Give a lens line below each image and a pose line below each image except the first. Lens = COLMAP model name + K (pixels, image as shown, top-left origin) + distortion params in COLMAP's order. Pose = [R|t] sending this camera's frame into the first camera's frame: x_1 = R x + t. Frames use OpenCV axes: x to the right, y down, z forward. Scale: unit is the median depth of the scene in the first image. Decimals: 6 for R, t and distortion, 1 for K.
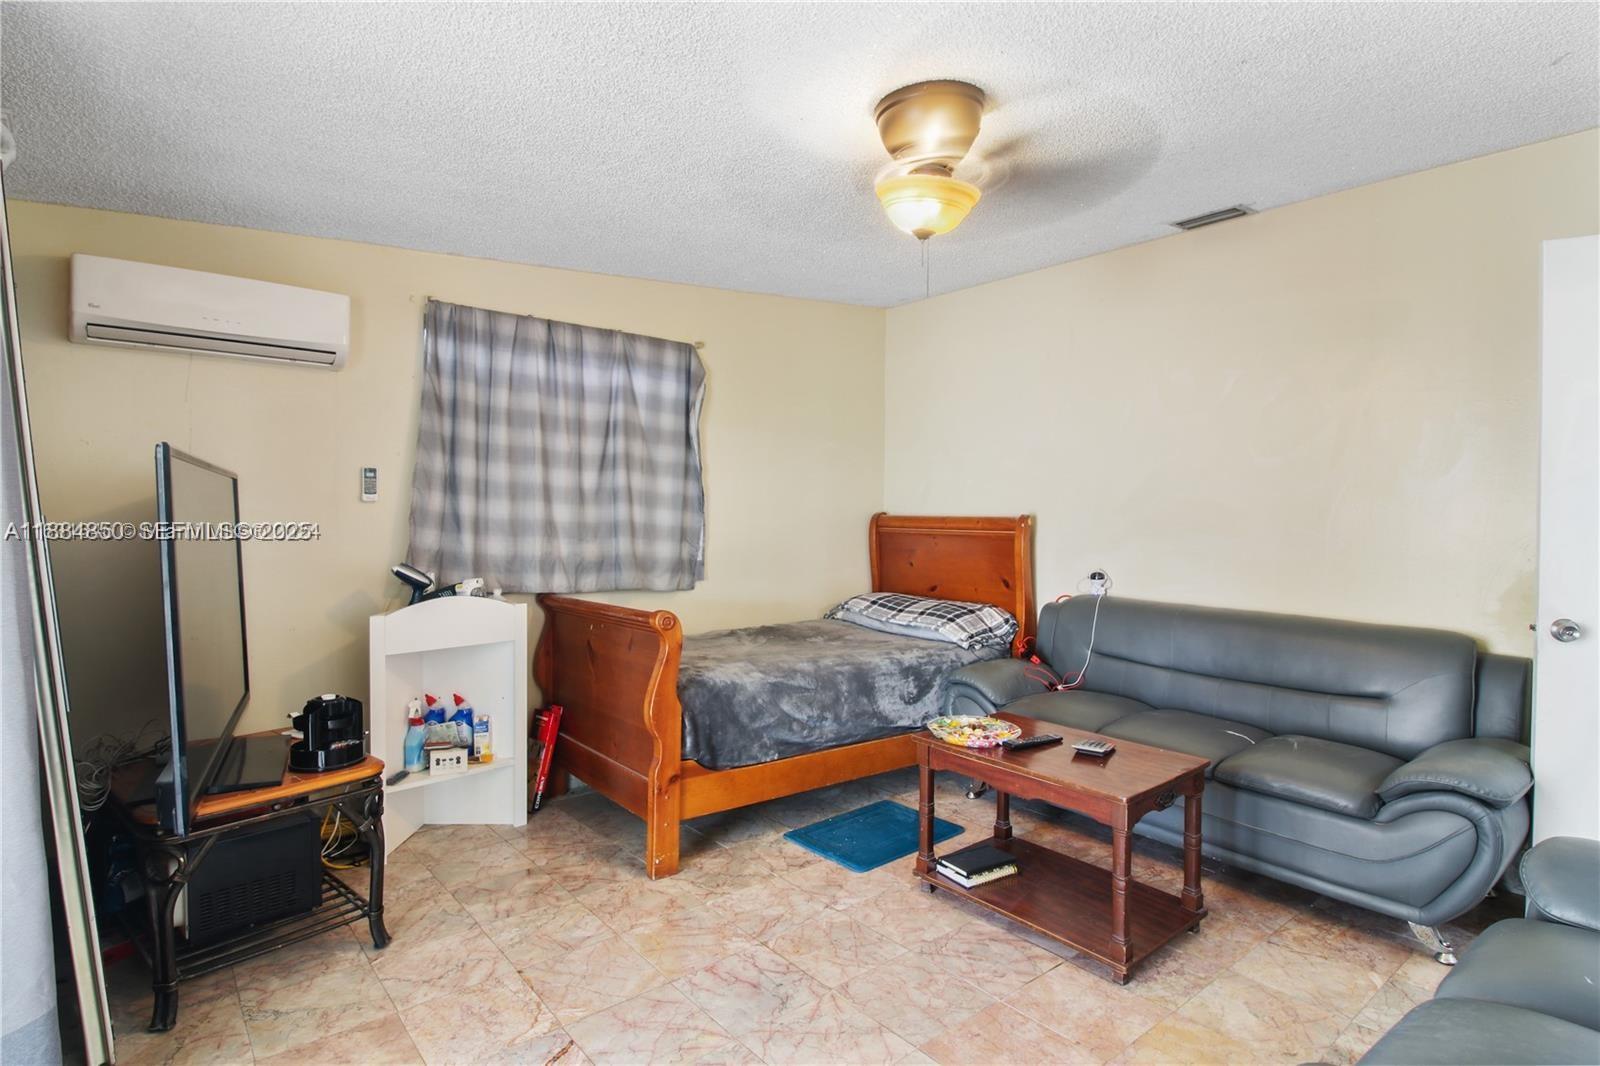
lens RADIAL K [[809.2, 0, 799.1], [0, 809.2, 528.0], [0, 0, 1]] dist [-0.006980, -0.001377]
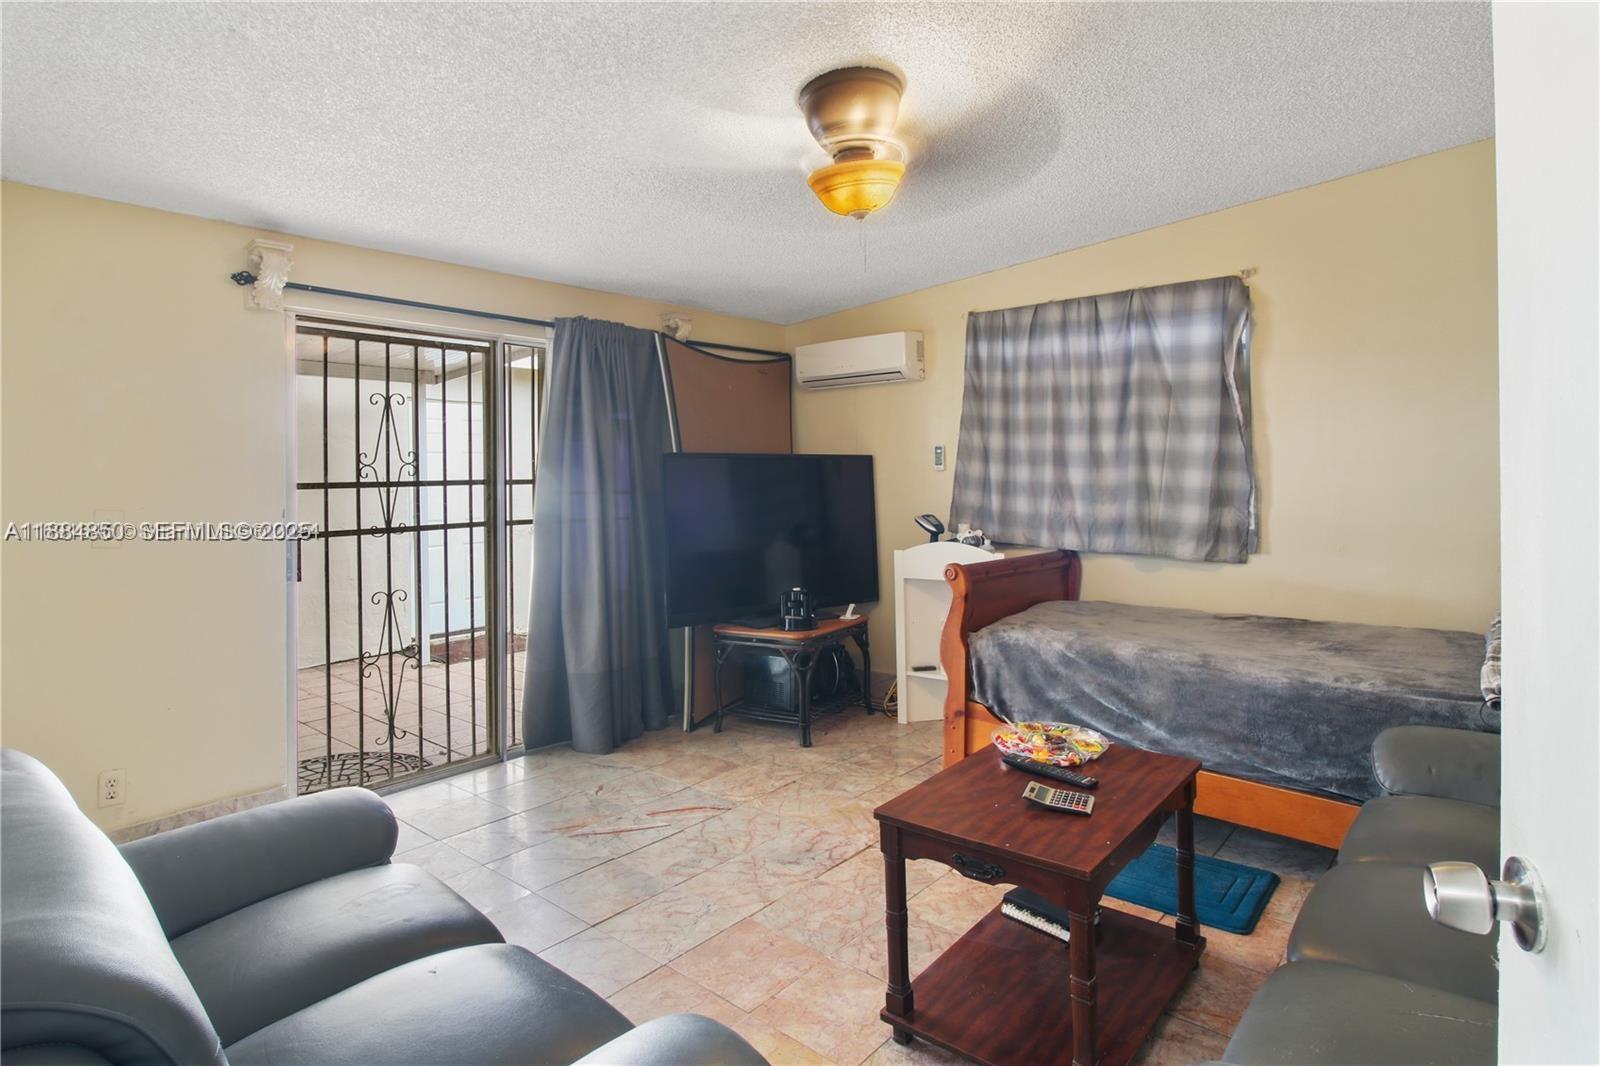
lens RADIAL K [[809.2, 0, 787.5], [0, 809.2, 488.4], [0, 0, 1]] dist [-0.006980, -0.001377]
pose [[0.185828, 0.004096, -0.982574, 0.700608], [0.000962, 0.999990, 0.004350, -0.007420], [0.982582, -0.001753, 0.185822, 0.427788]]
